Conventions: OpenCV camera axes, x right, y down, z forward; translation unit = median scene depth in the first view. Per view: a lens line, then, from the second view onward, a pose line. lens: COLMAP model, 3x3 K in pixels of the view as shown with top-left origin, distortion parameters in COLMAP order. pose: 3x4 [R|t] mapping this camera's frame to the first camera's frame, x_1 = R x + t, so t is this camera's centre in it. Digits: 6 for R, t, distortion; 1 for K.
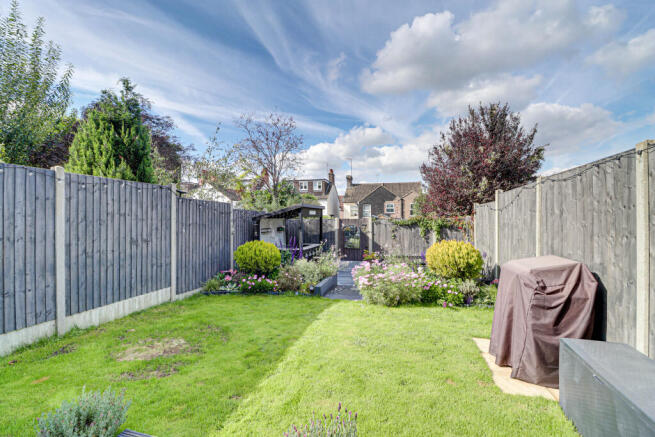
lens RADIAL K [[307.4, 0, 327.9], [0, 307.4, 215.0], [0, 0, 1]] dist [-0.008248, -0.002854]
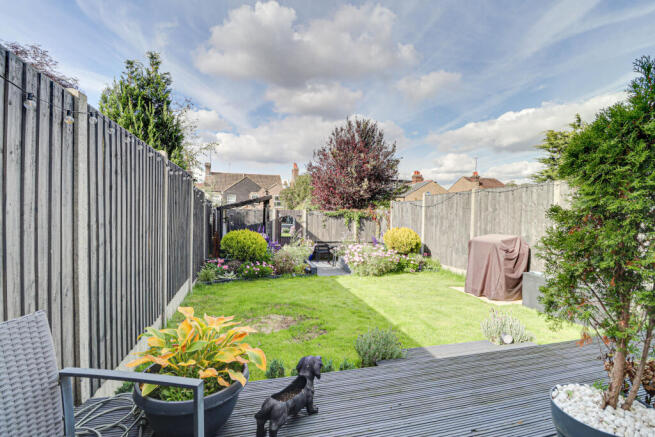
lens RADIAL K [[307.4, 0, 325.3], [0, 307.4, 223.1], [0, 0, 1]] dist [-0.008248, -0.002854]
pose [[0.874096, -0.005113, 0.485726, -0.335059], [-0.022555, 0.998439, 0.051100, -0.000581], [-0.485229, -0.055622, 0.872616, -0.031368]]
